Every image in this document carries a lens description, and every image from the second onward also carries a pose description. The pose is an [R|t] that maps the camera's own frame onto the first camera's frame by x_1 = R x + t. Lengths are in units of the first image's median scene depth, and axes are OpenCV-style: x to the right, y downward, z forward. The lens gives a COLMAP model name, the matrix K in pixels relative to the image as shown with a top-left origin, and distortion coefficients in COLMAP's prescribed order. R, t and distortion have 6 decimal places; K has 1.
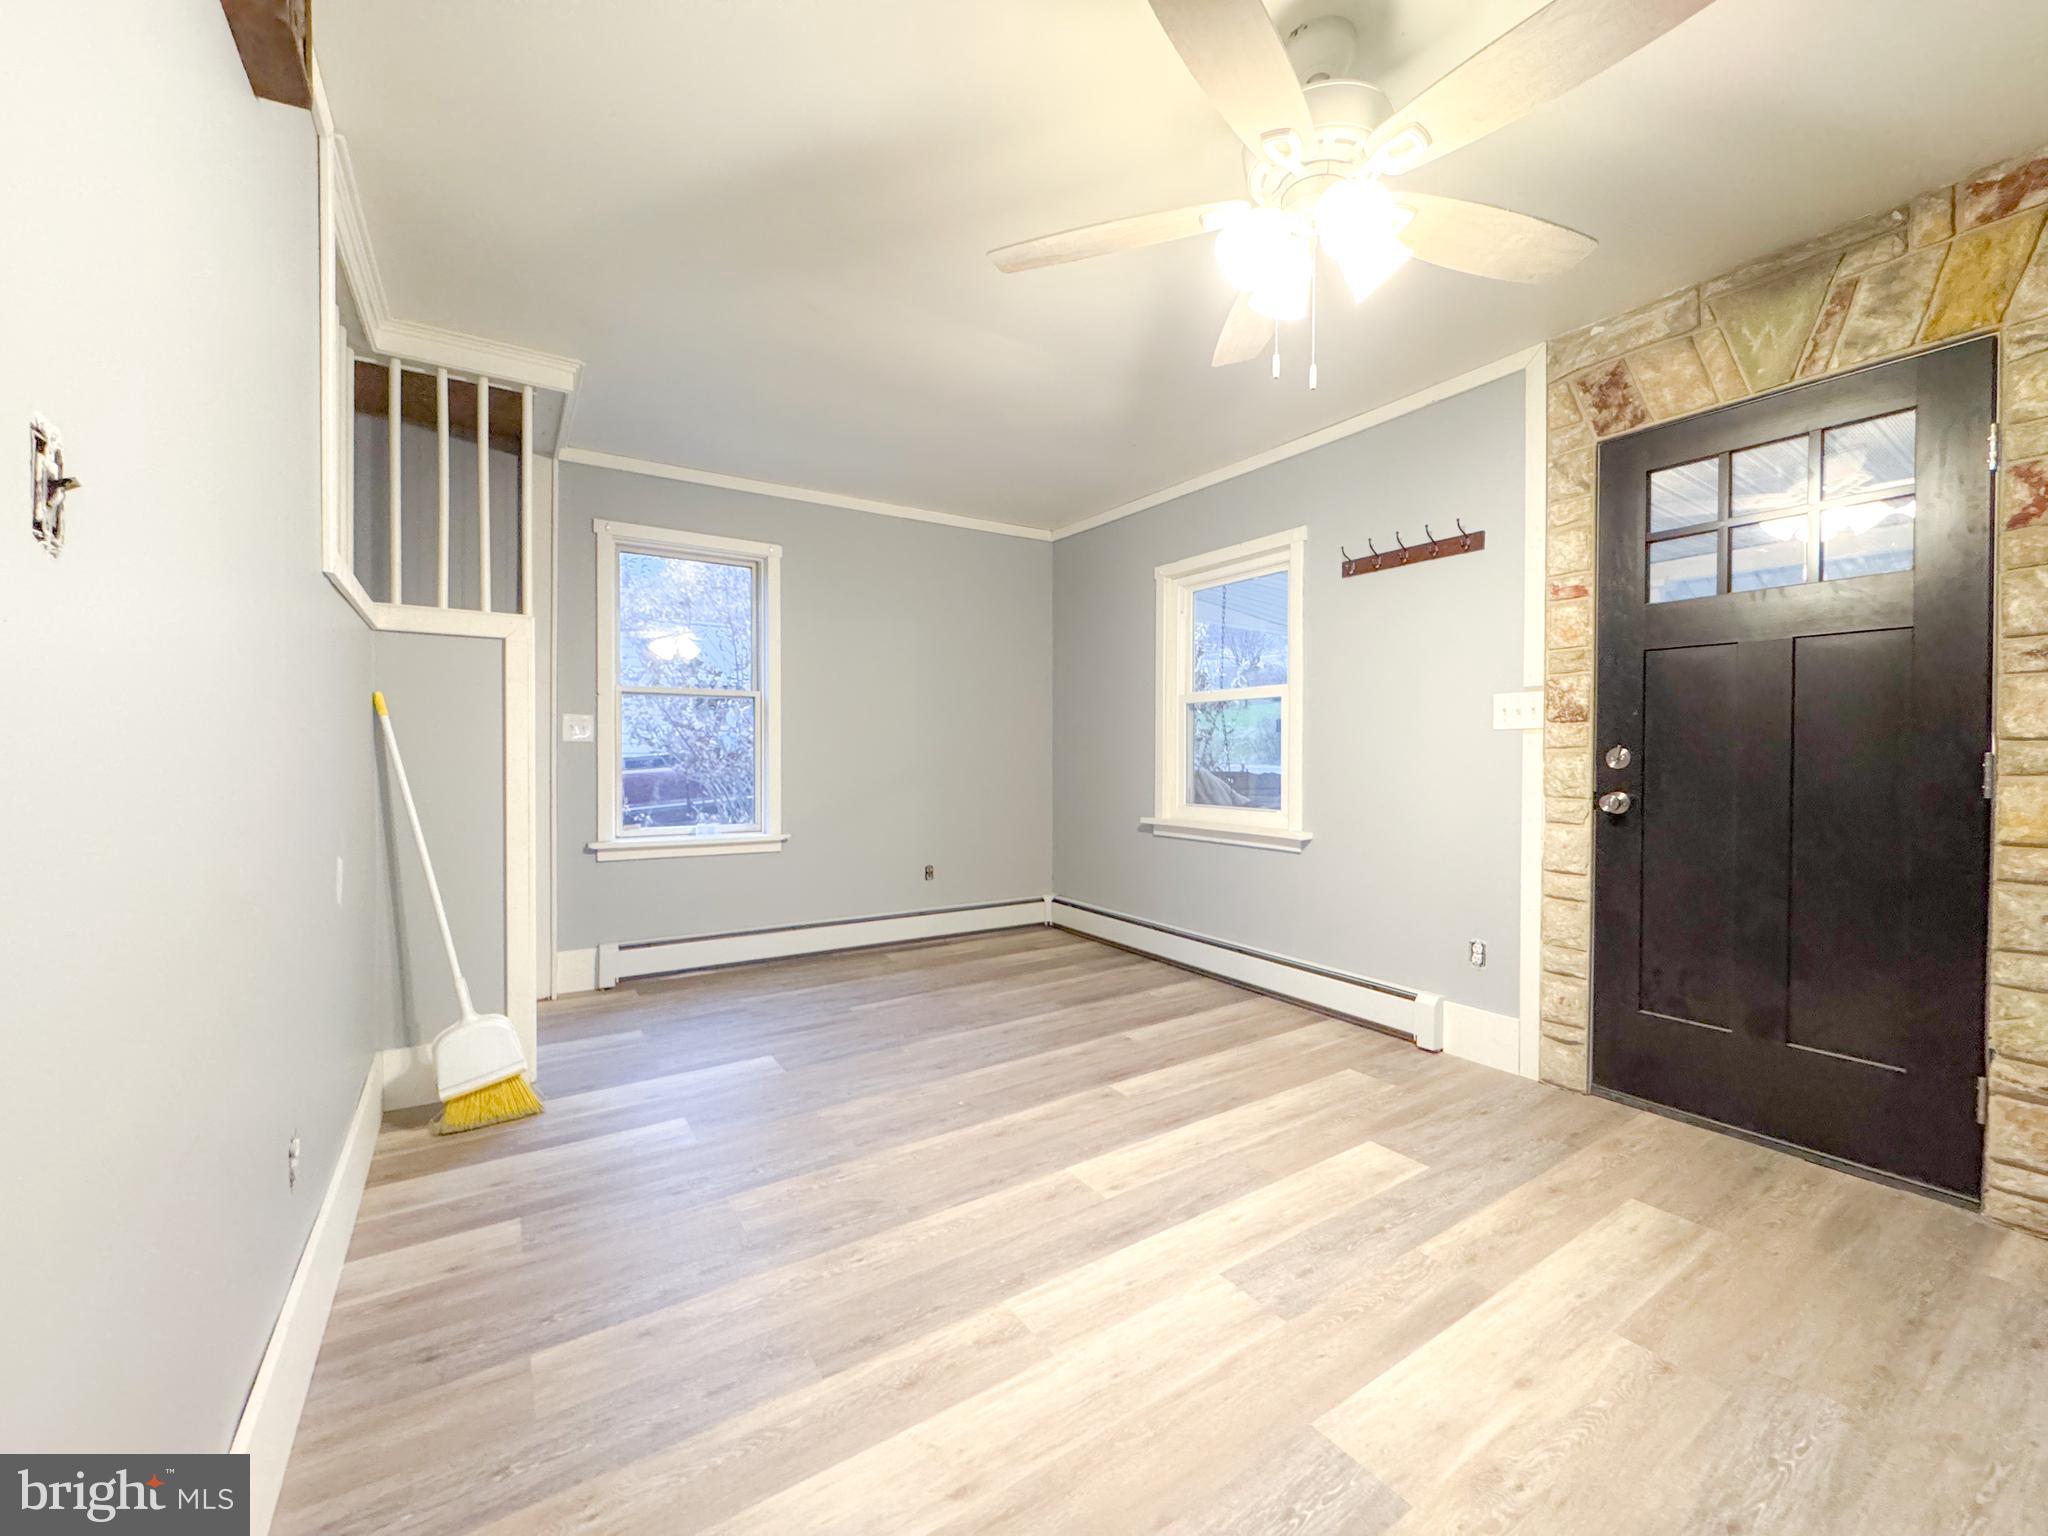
lens RADIAL K [[817.0, 0, 1022.5], [0, 817.0, 764.2], [0, 0, 1]] dist [-0.003205, 0.000138]
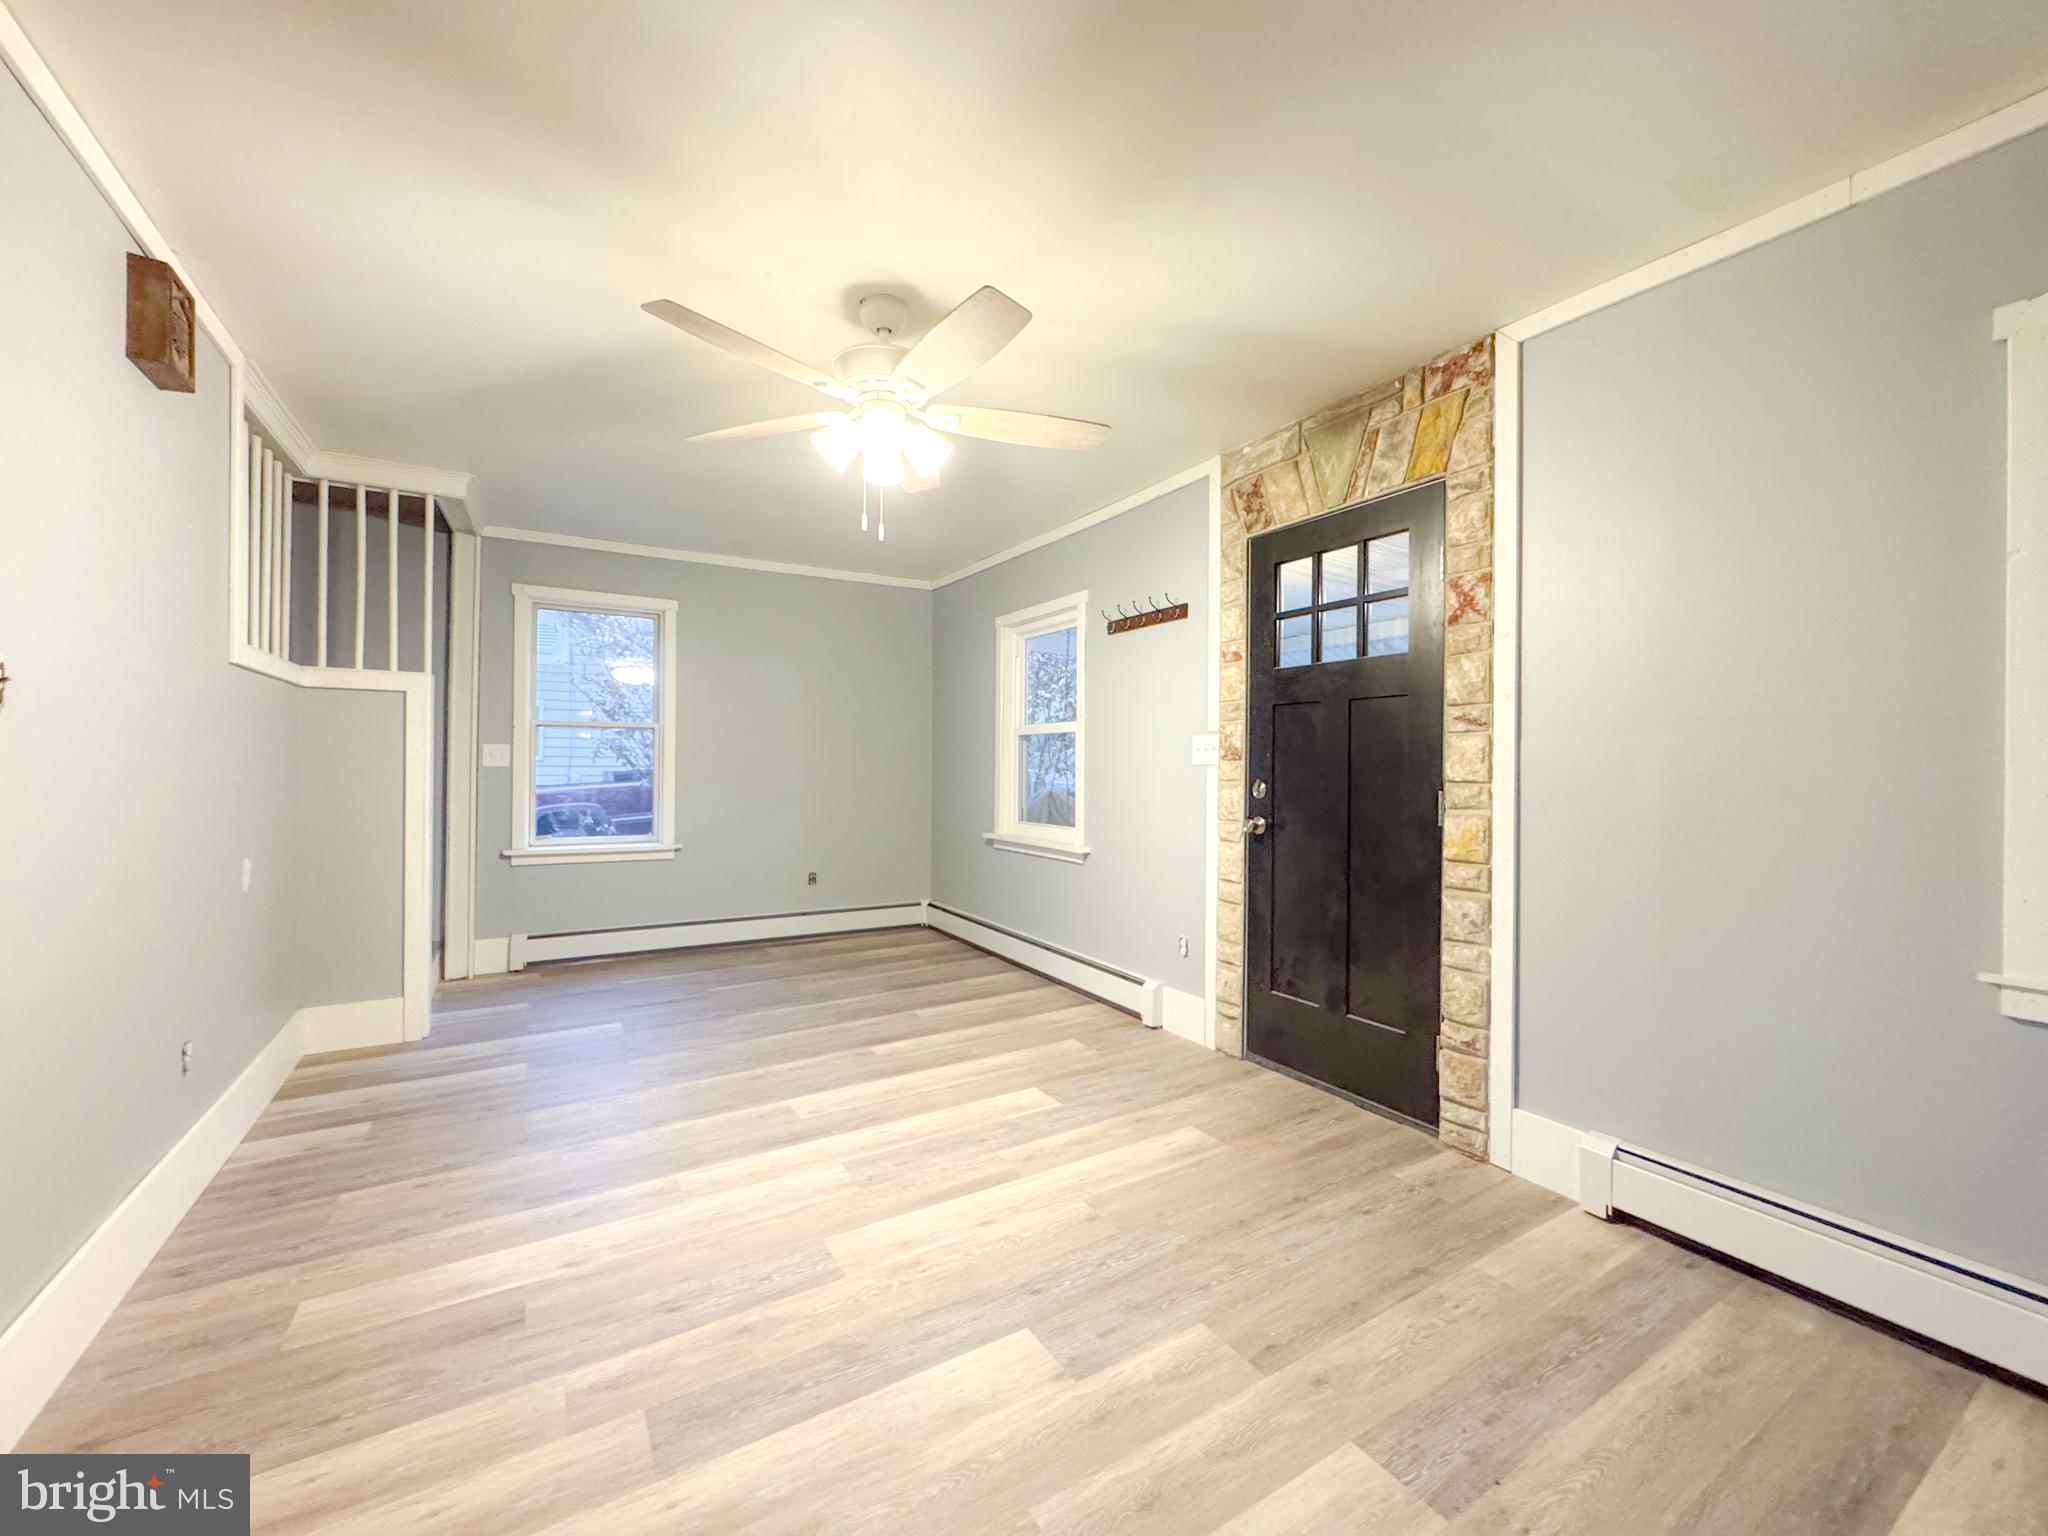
lens RADIAL K [[817.0, 0, 1025.0], [0, 817.0, 764.9], [0, 0, 1]] dist [-0.003205, 0.000138]
pose [[0.999424, 0.004396, -0.033640, 0.422401], [-0.004834, 0.999905, -0.012943, -0.028295], [0.033580, 0.013098, 0.999350, -0.278082]]
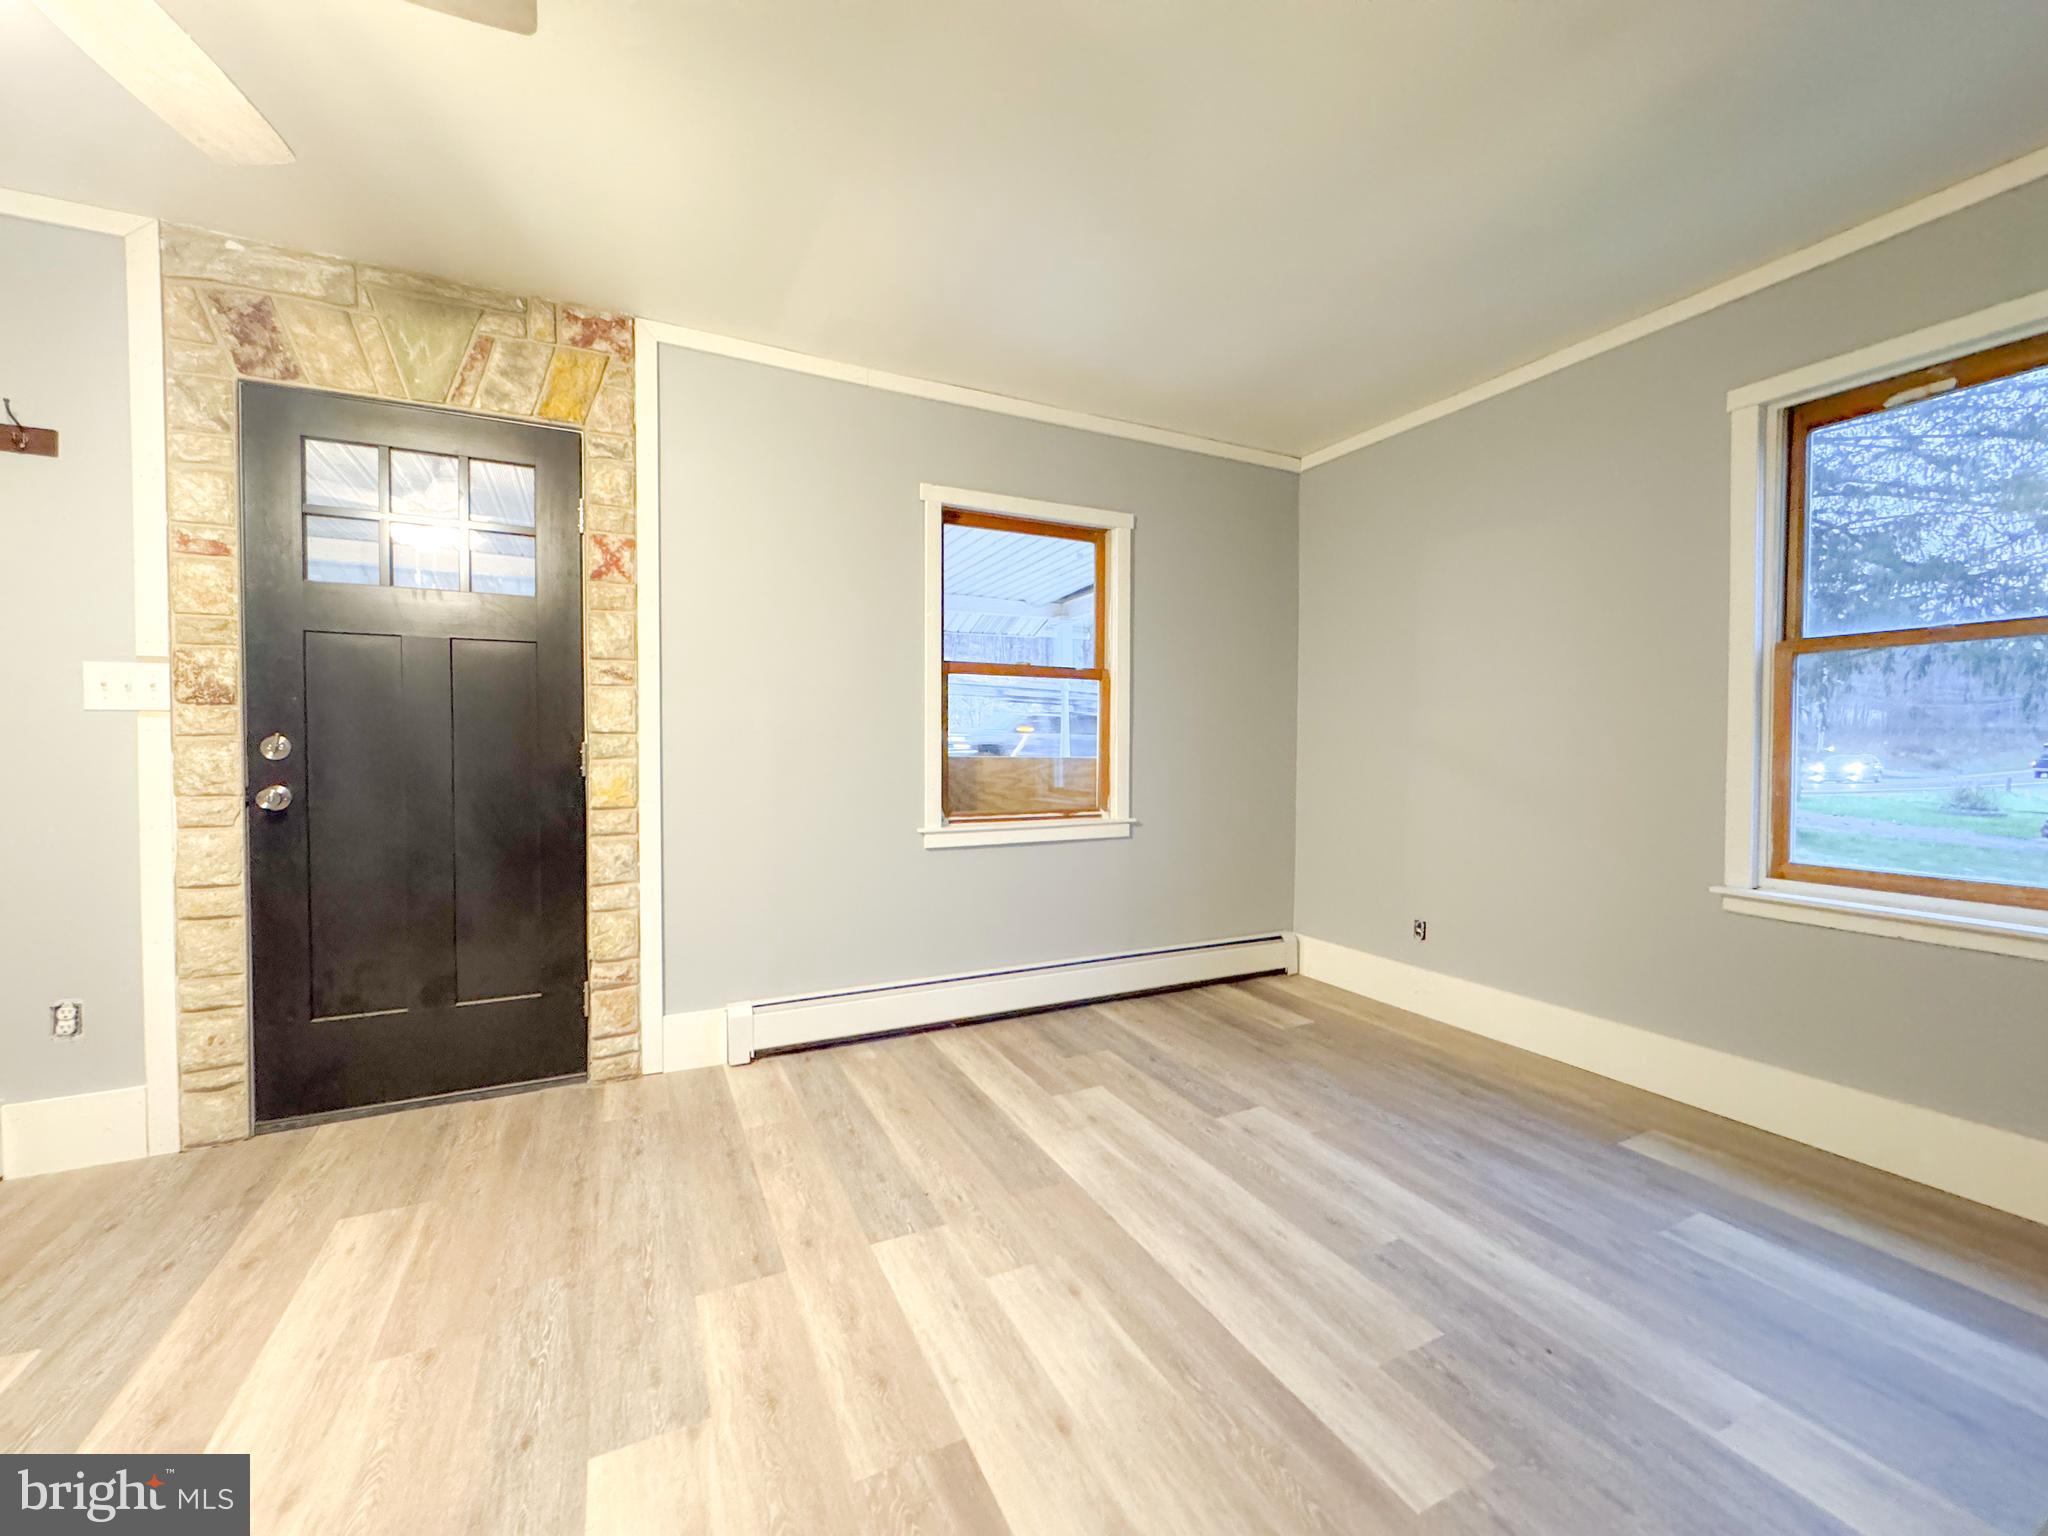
lens RADIAL K [[817.0, 0, 1022.0], [0, 817.0, 763.7], [0, 0, 1]] dist [-0.003205, 0.000138]
pose [[0.118711, -0.025652, 0.992597, -0.058077], [0.010720, 0.999641, 0.024552, -0.003163], [-0.992871, 0.007726, 0.118943, 0.088058]]
